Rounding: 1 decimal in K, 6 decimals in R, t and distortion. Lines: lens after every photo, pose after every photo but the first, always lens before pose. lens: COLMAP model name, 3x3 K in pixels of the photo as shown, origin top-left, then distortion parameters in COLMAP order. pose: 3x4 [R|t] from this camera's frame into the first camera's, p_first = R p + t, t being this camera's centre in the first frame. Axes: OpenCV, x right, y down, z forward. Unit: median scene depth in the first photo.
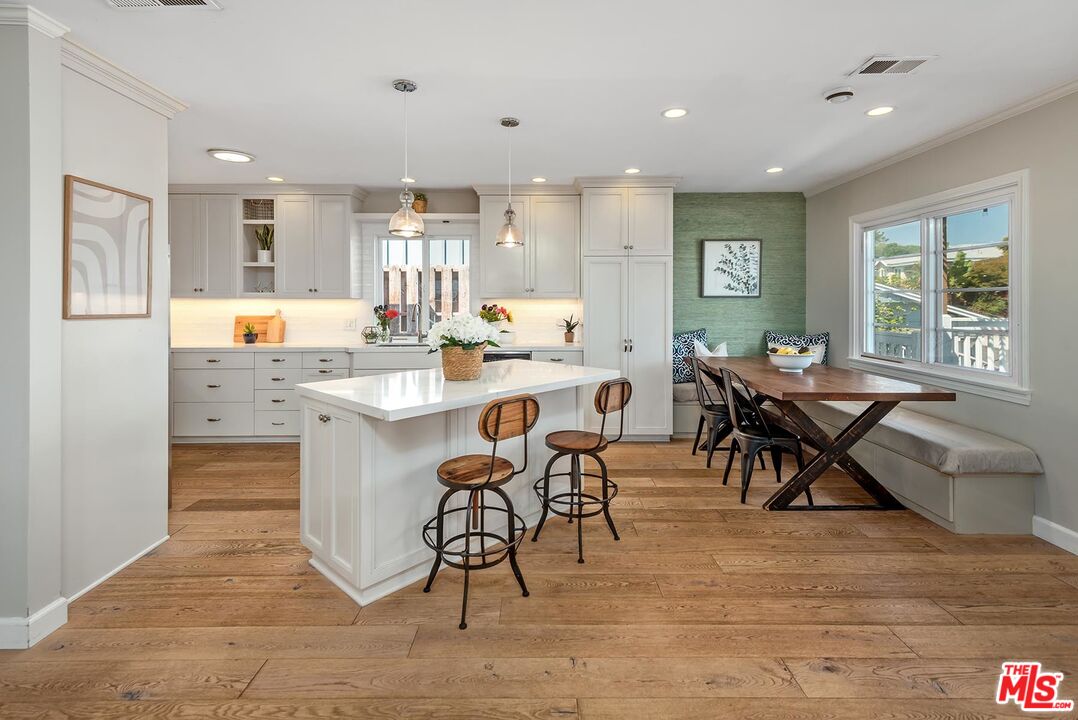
lens RADIAL K [[502.7, 0, 536.6], [0, 502.7, 303.5], [0, 0, 1]] dist [0.014636, -0.000946]
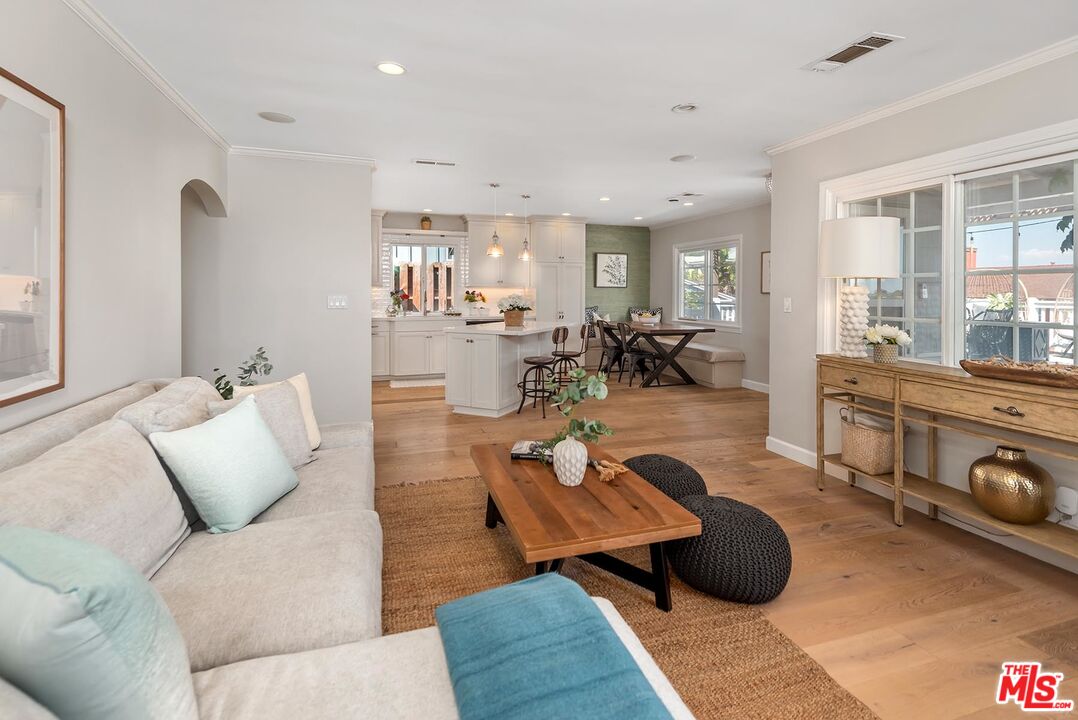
lens RADIAL K [[502.7, 0, 536.6], [0, 502.7, 303.5], [0, 0, 1]] dist [0.014636, -0.000946]
pose [[0.951215, -0.001900, 0.308523, -0.401413], [-0.003972, 0.999823, 0.018402, 0.012355], [-0.308503, -0.018730, 0.951039, -0.567145]]
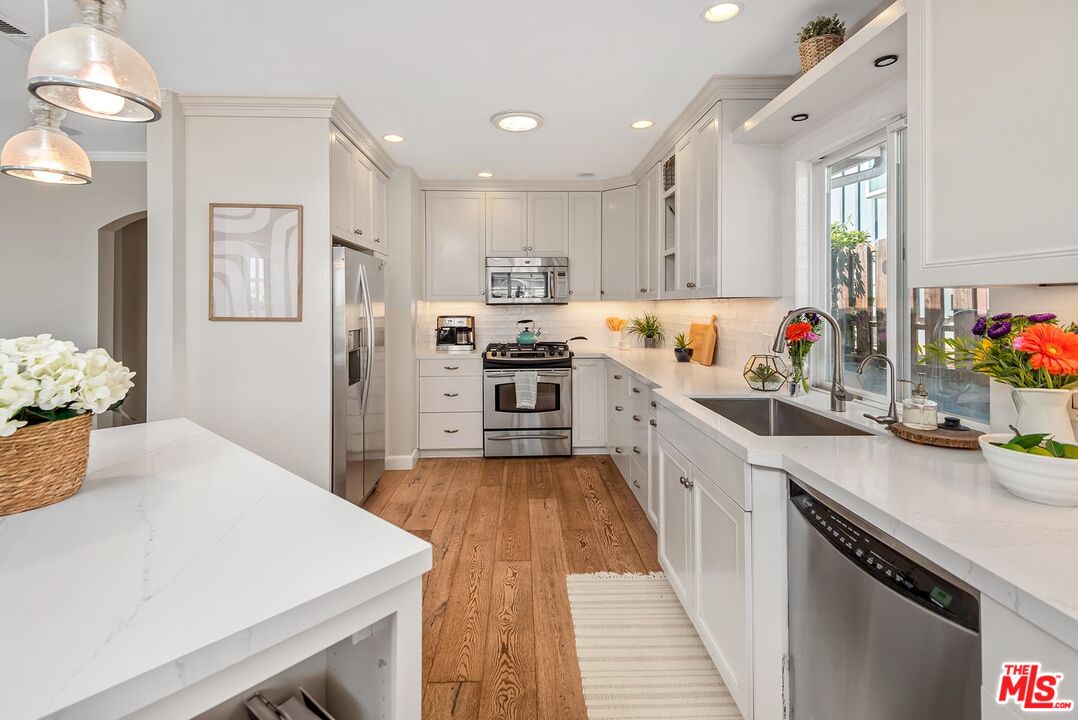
lens RADIAL K [[502.7, 0, 536.6], [0, 502.7, 303.5], [0, 0, 1]] dist [0.014636, -0.000946]
pose [[0.039626, -0.001496, -0.999213, 0.154863], [-0.000026, 0.999999, -0.001498, -0.003581], [0.999215, 0.000085, 0.039626, 0.796259]]
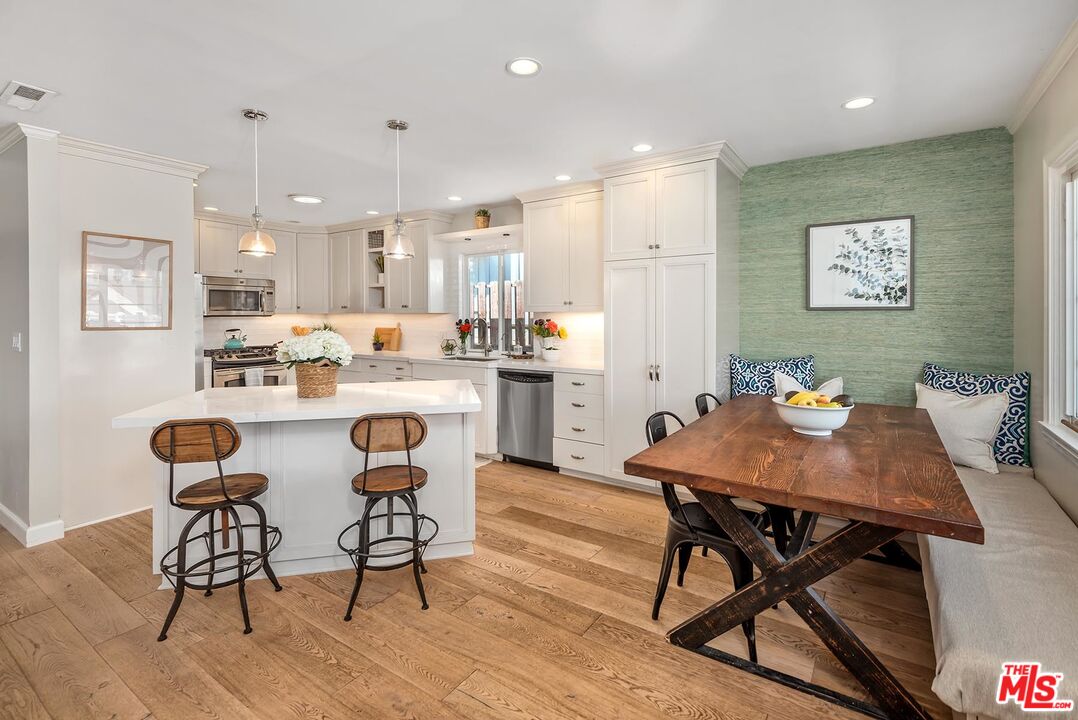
lens RADIAL K [[498.5, 0, 541.7], [0, 498.5, 316.2], [0, 0, 1]] dist [0.010662, -0.000857]
pose [[0.828629, 0.000250, -0.559798, 0.442714], [0.000752, 0.999998, 0.001560, -0.004810], [0.559798, -0.001714, 0.828627, 0.247532]]
